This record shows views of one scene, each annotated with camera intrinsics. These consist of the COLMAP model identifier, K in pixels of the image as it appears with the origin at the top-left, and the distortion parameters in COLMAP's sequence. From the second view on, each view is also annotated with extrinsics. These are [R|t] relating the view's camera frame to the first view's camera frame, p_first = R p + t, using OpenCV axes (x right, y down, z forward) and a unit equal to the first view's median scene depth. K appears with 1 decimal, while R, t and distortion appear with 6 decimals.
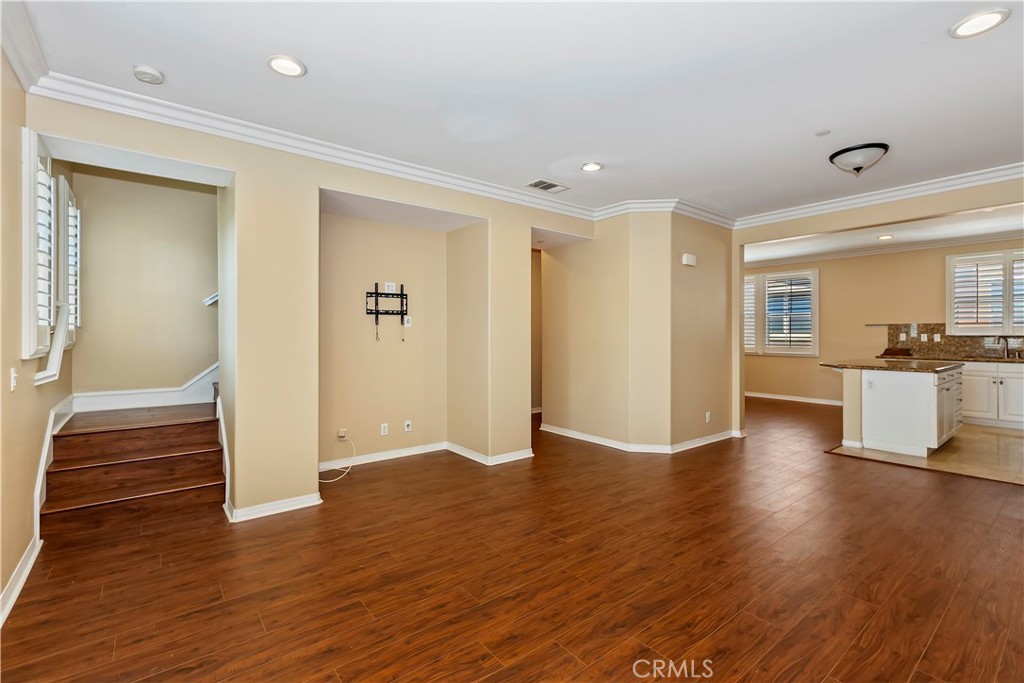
lens RADIAL K [[459.4, 0, 512.9], [0, 459.4, 332.3], [0, 0, 1]] dist [-0.000196, -0.000003]
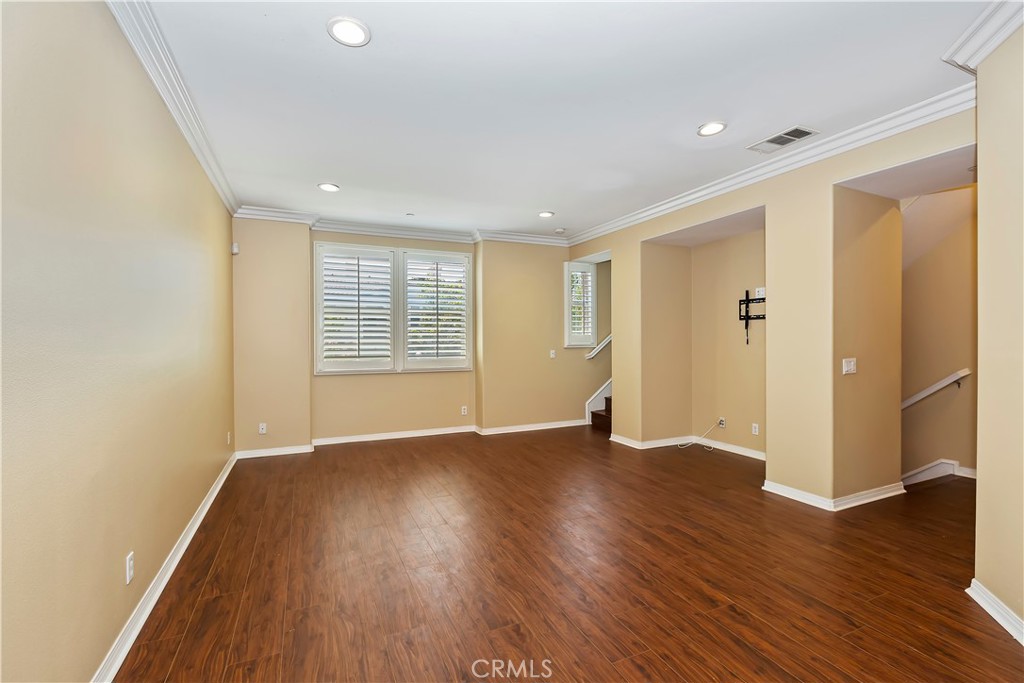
lens RADIAL K [[456.6, 0, 512.0], [0, 456.6, 341.5], [0, 0, 1]] dist [-0.000092, -0.000050]
pose [[-0.241400, 0.005089, -0.970412, 0.883994], [0.007510, 0.999966, 0.003376, 0.004110], [0.970397, -0.006473, -0.241430, 0.734635]]
